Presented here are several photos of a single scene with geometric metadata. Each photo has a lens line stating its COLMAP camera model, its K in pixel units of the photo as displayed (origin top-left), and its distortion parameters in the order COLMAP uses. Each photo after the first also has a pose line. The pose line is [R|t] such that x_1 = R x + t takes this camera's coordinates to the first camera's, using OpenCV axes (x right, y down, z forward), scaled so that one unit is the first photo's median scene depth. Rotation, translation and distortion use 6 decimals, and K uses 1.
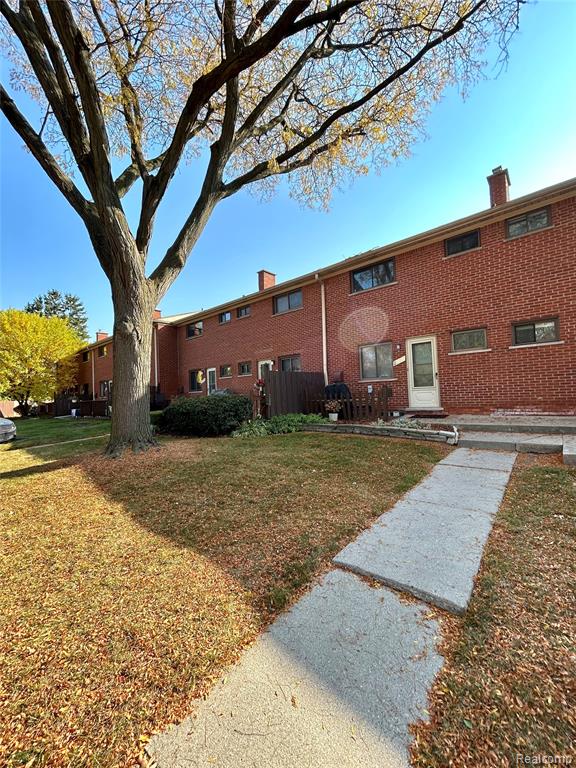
lens RADIAL K [[308.3, 0, 288.0], [0, 308.3, 384.0], [0, 0, 1]] dist [0.000855, 0.000818]
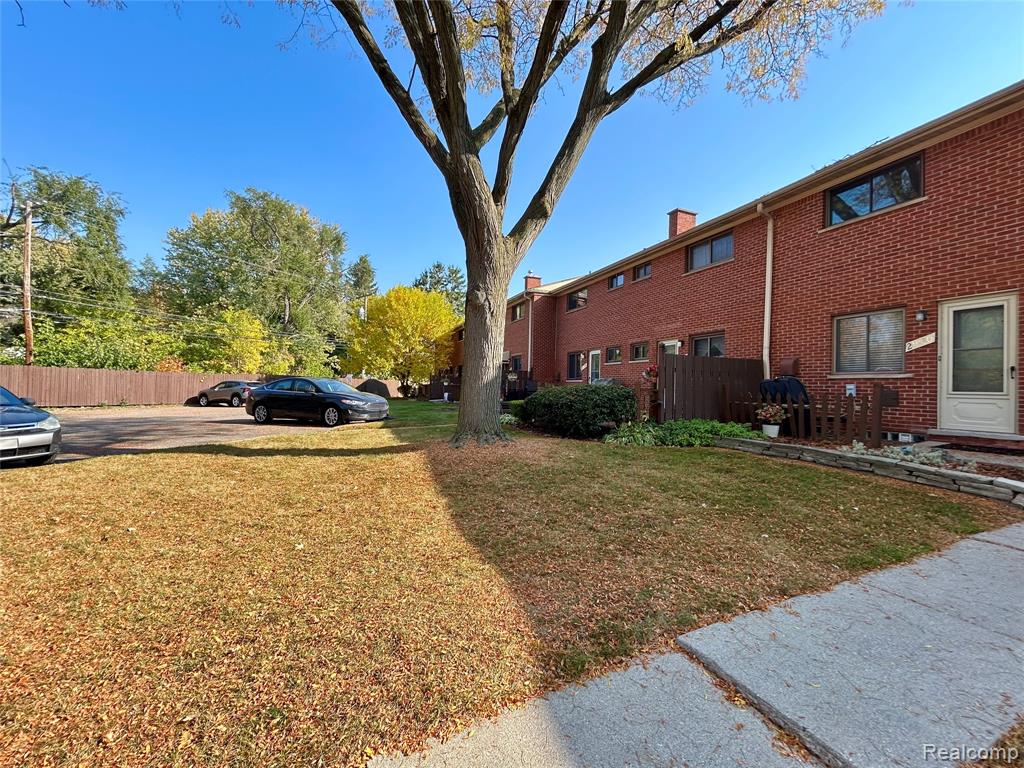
lens RADIAL K [[411.1, 0, 512.0], [0, 411.1, 384.0], [0, 0, 1]] dist [0.000855, 0.000818]
pose [[0.892508, 0.057398, -0.447365, 0.070339], [-0.045523, 0.998268, 0.037260, 0.007787], [0.448729, -0.012889, 0.893575, 0.029297]]
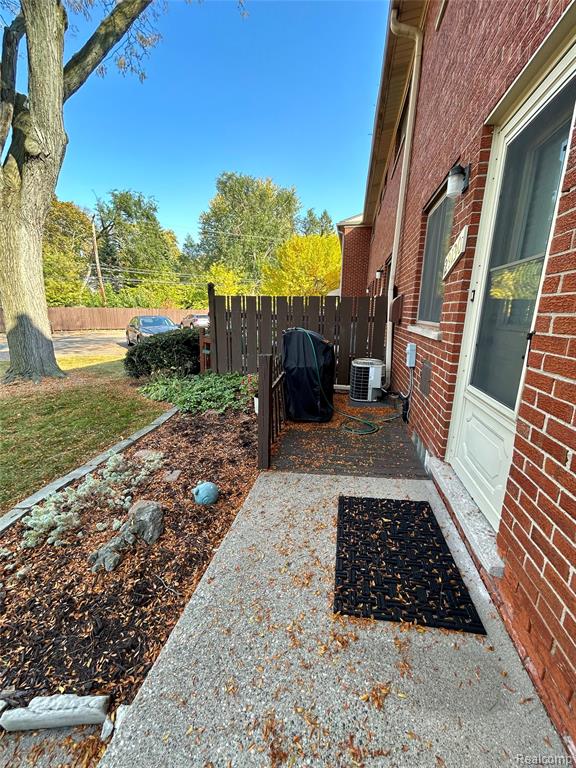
lens RADIAL K [[308.3, 0, 288.0], [0, 308.3, 384.0], [0, 0, 1]] dist [0.000855, 0.000818]
pose [[0.504081, 0.248694, -0.827075, 0.904530], [-0.011778, 0.959534, 0.281345, -0.084093], [0.863576, -0.132080, 0.486612, 1.368944]]
